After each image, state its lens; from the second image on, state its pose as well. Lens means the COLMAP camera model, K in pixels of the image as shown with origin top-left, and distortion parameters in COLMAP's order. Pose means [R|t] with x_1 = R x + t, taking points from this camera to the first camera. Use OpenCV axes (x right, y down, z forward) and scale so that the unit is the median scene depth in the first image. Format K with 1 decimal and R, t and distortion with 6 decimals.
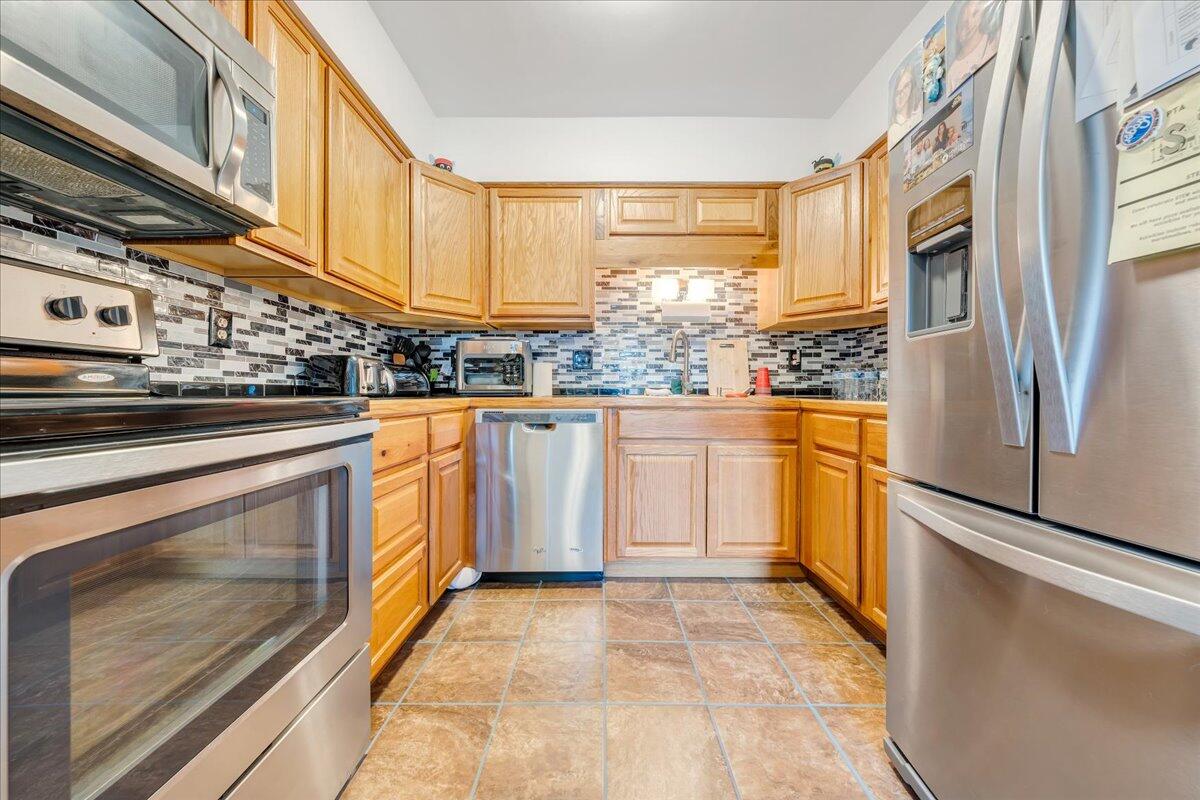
lens RADIAL K [[411.6, 0, 603.7], [0, 411.6, 394.7], [0, 0, 1]] dist [-0.000048, -0.000075]
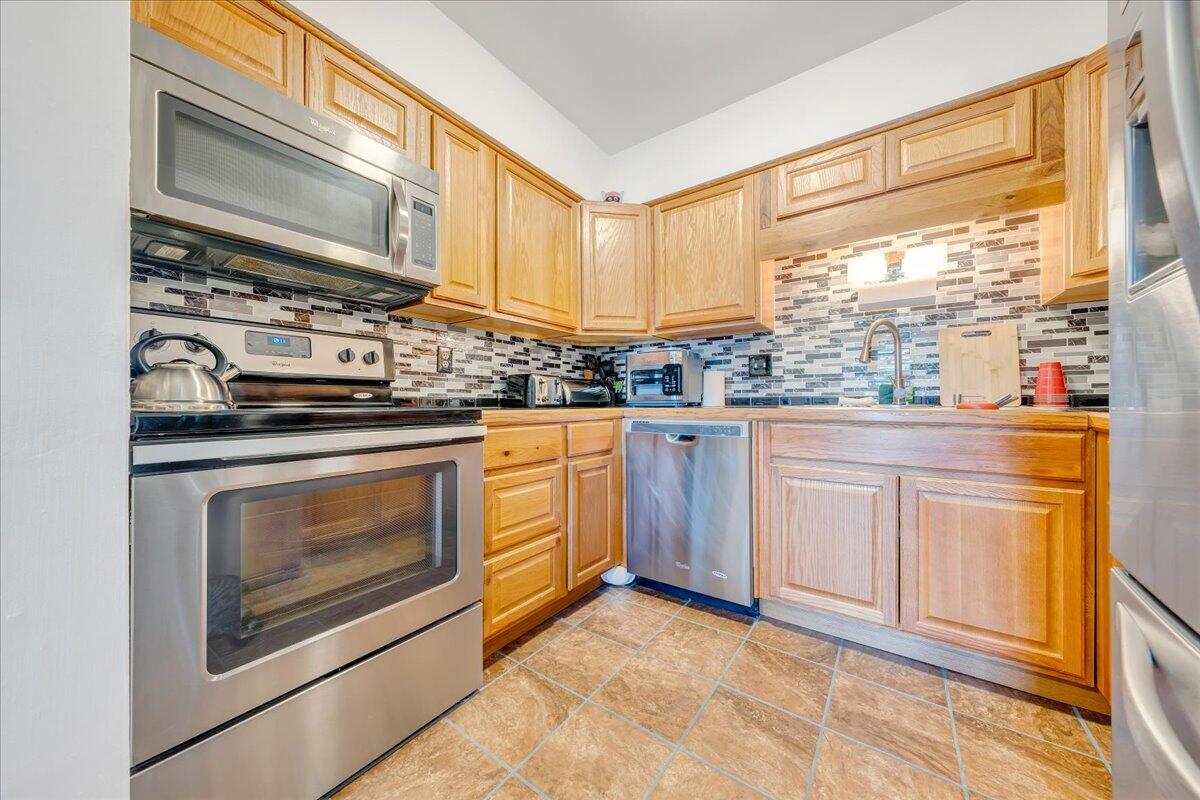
lens RADIAL K [[407.9, 0, 600.0], [0, 407.9, 400.0], [0, 0, 1]] dist [-0.000459, -0.000088]
pose [[0.811723, -0.006770, -0.584004, 0.240317], [0.001371, 0.999952, -0.009686, -0.002969], [0.584042, 0.007062, 0.811693, 0.102633]]
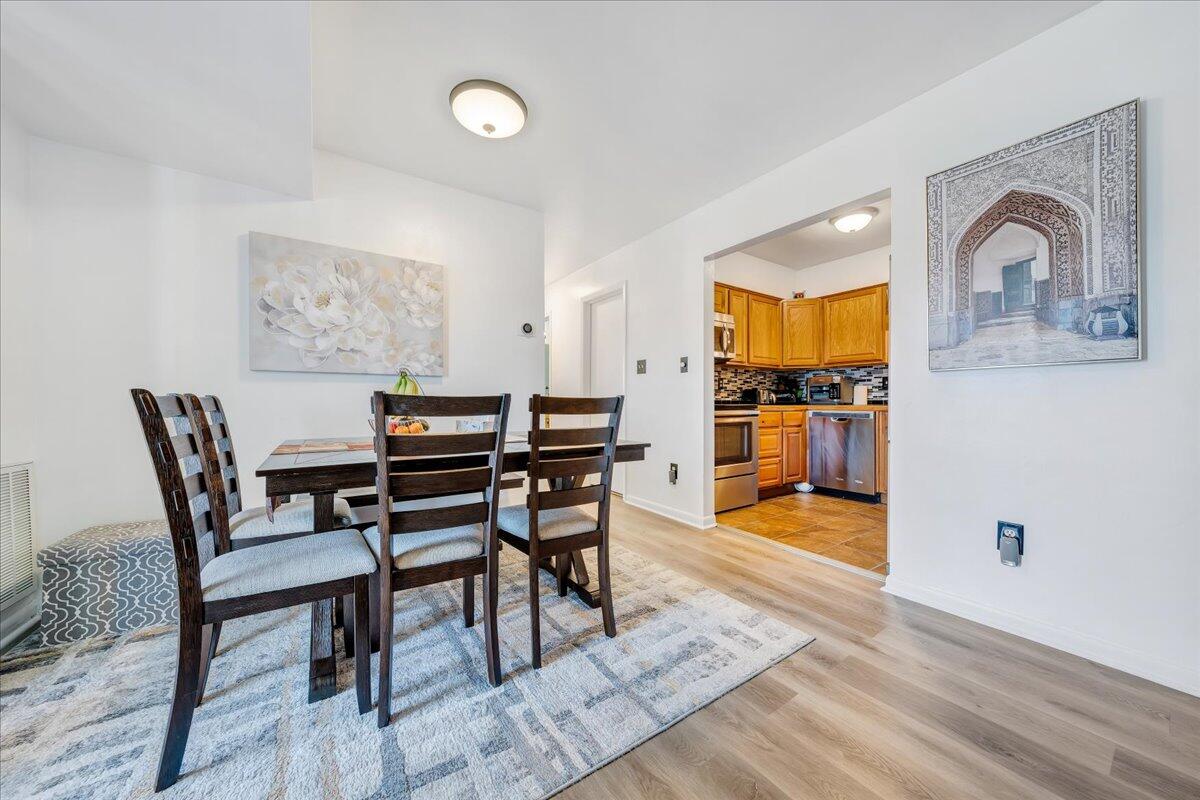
lens RADIAL K [[407.9, 0, 600.0], [0, 407.9, 400.0], [0, 0, 1]] dist [-0.000459, -0.000088]
pose [[0.564540, -0.006766, -0.825378, 0.827719], [-0.003232, 0.999941, -0.010408, 0.005104], [0.825400, 0.008543, 0.564484, -1.114139]]
